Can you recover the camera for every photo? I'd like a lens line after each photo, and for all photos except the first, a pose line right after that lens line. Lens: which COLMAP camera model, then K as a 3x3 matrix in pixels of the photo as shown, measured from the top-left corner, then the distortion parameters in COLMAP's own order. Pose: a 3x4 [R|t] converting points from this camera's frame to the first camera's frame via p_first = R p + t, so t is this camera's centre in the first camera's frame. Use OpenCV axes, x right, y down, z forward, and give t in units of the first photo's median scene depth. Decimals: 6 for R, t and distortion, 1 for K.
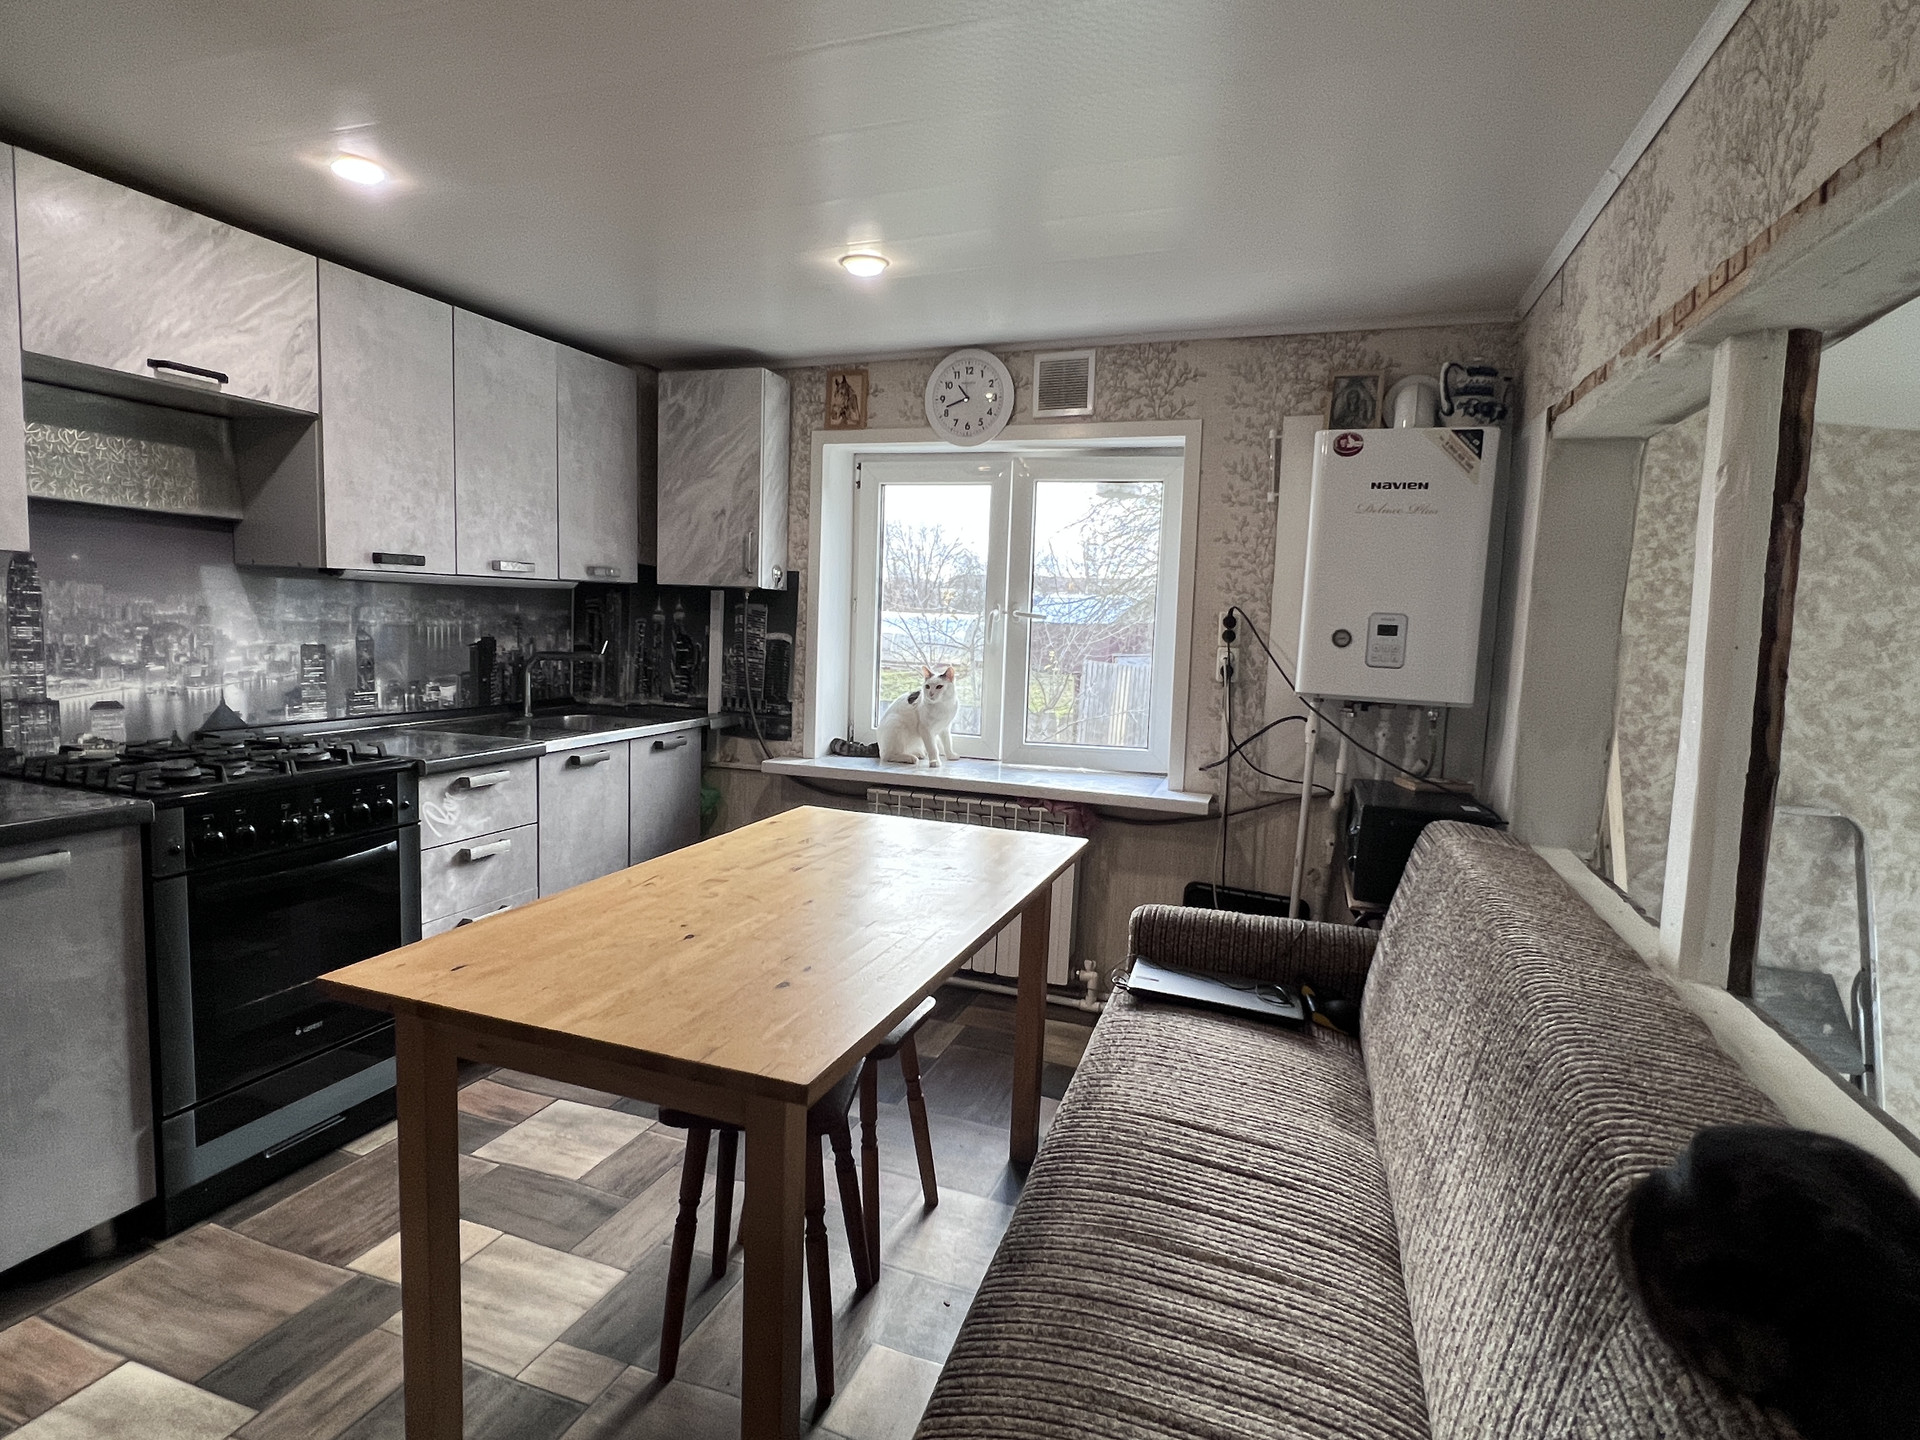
lens RADIAL K [[1010.6, 0, 948.2], [0, 1010.6, 718.4], [0, 0, 1]] dist [-0.007737, 0.002145]
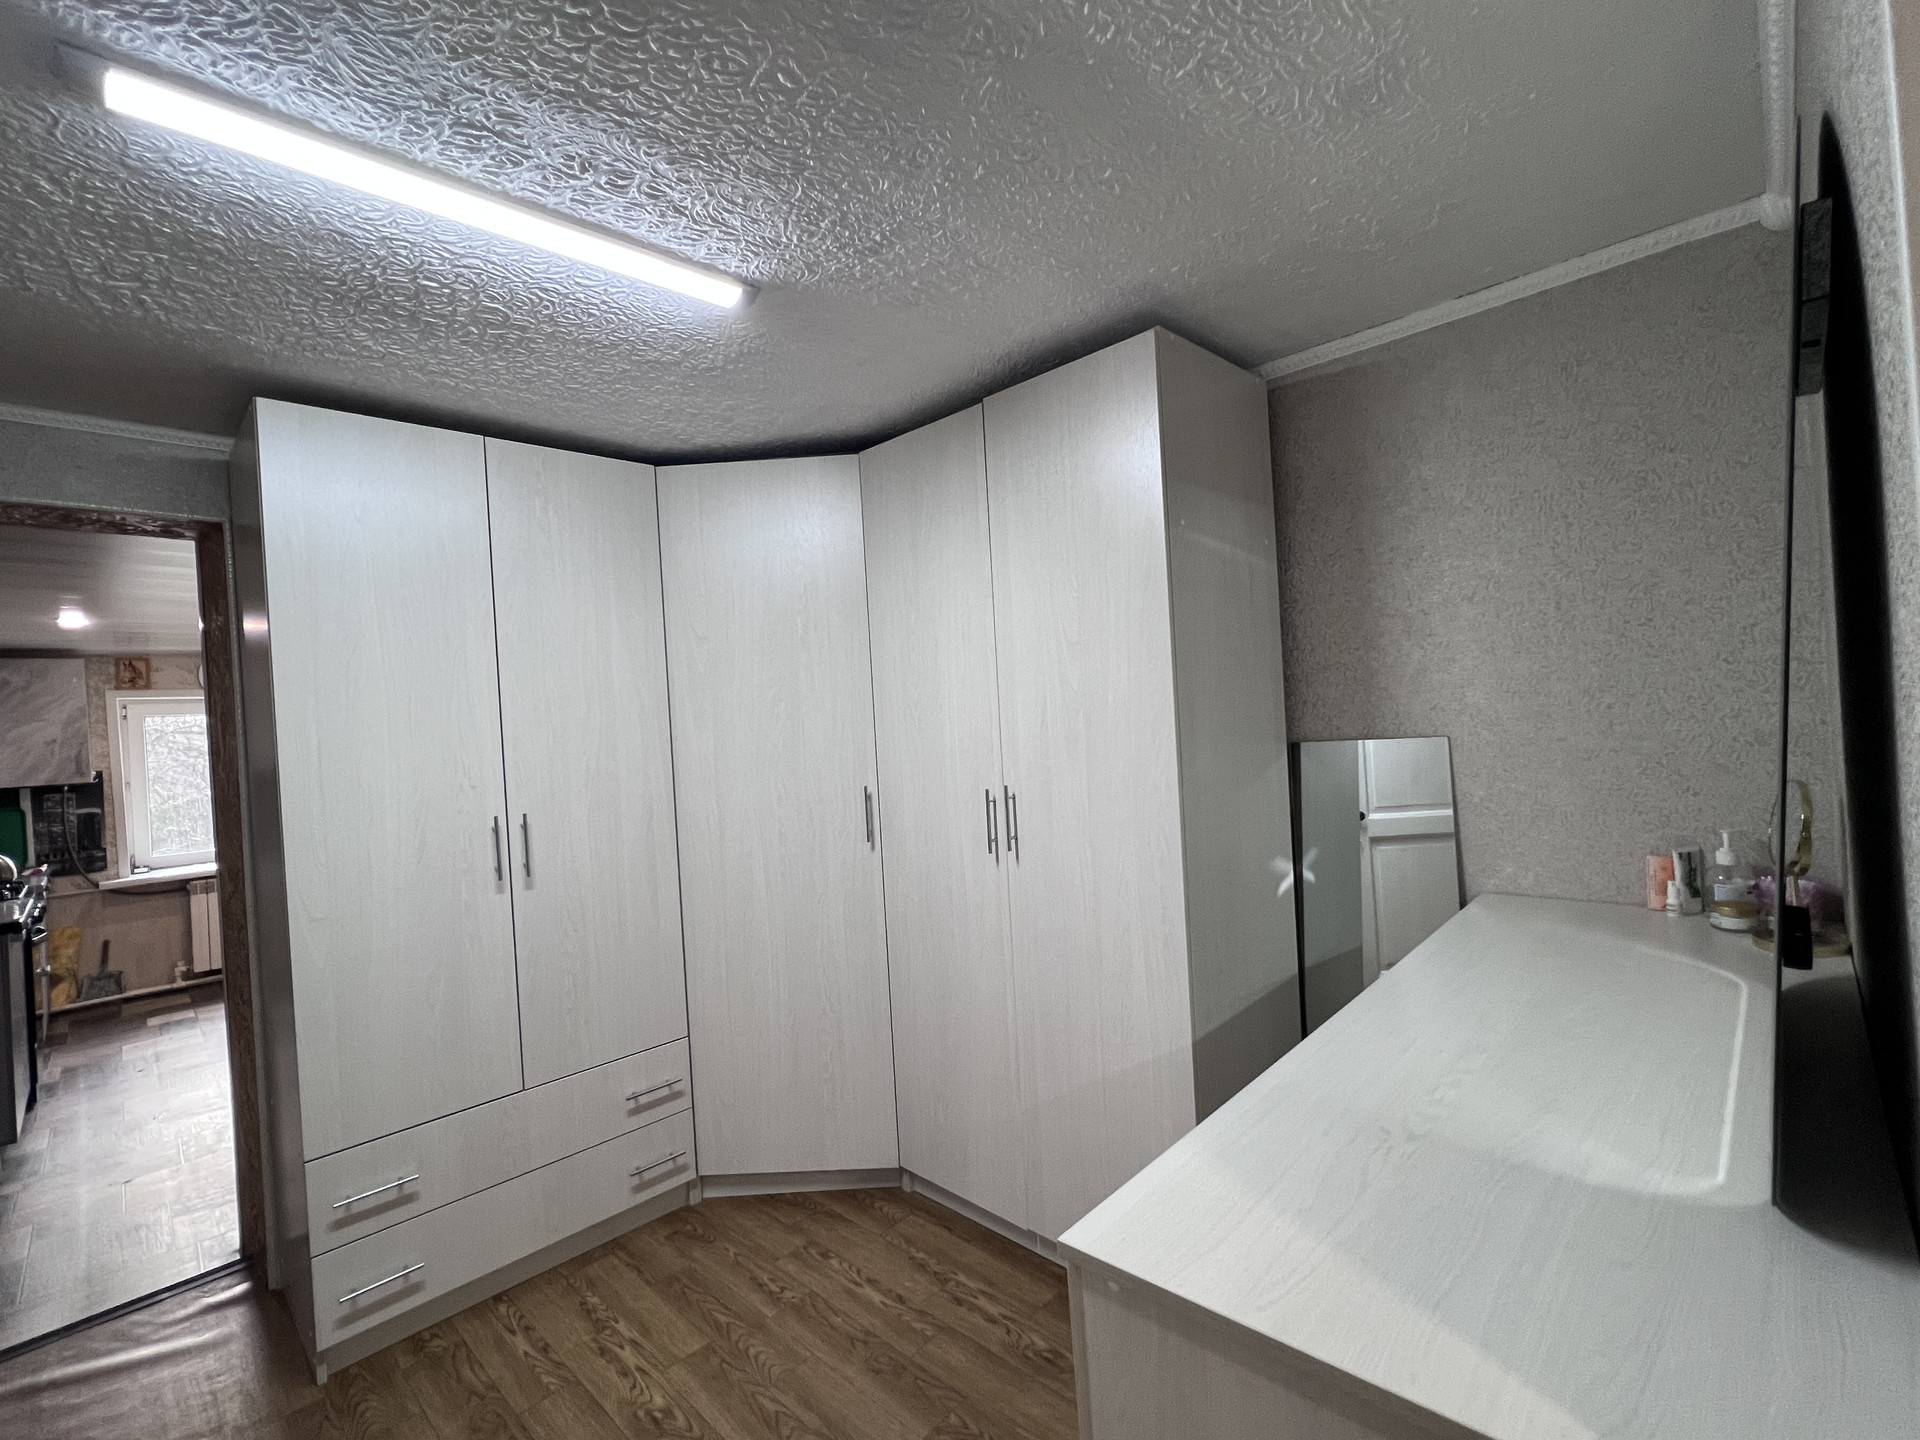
lens RADIAL K [[838.1, 0, 956.4], [0, 838.1, 725.0], [0, 0, 1]] dist [-0.004855, 0.001170]
pose [[0.423507, -0.066149, 0.903475, -1.166590], [0.169304, 0.985537, -0.007205, 0.047621], [-0.889931, 0.156013, 0.428581, -1.304992]]
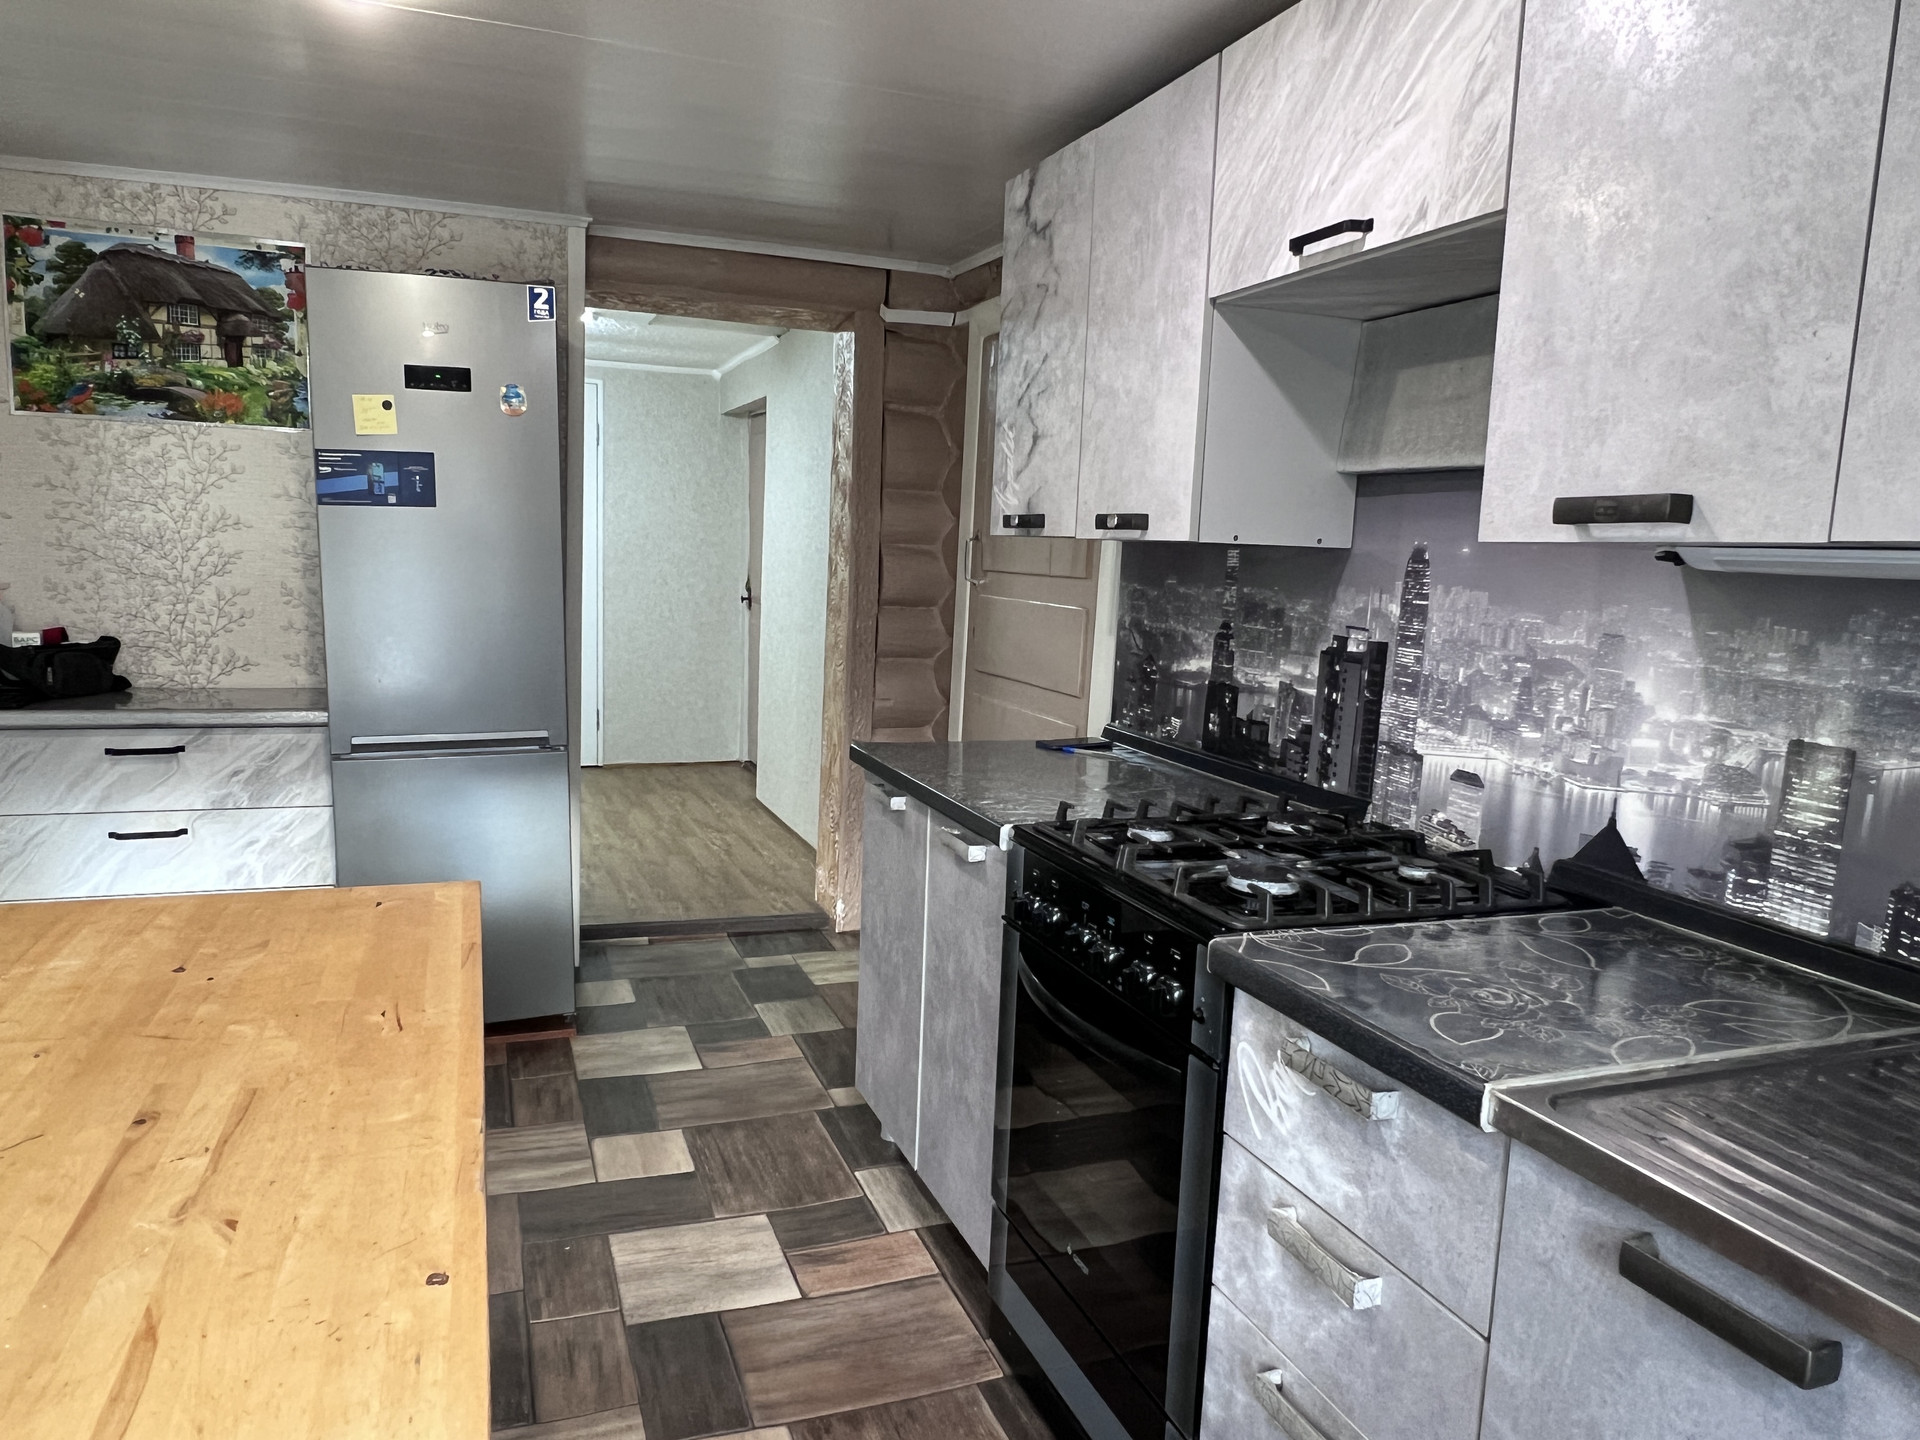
lens RADIAL K [[1313.2, 0, 970.4], [0, 1313.2, 734.8], [0, 0, 1]] dist [-0.004647, 0.001606]
pose [[-0.760745, 0.018478, -0.648788, -0.042319], [-0.138461, 0.971964, 0.190037, -0.141350], [0.634110, 0.234401, -0.736858, 1.280388]]
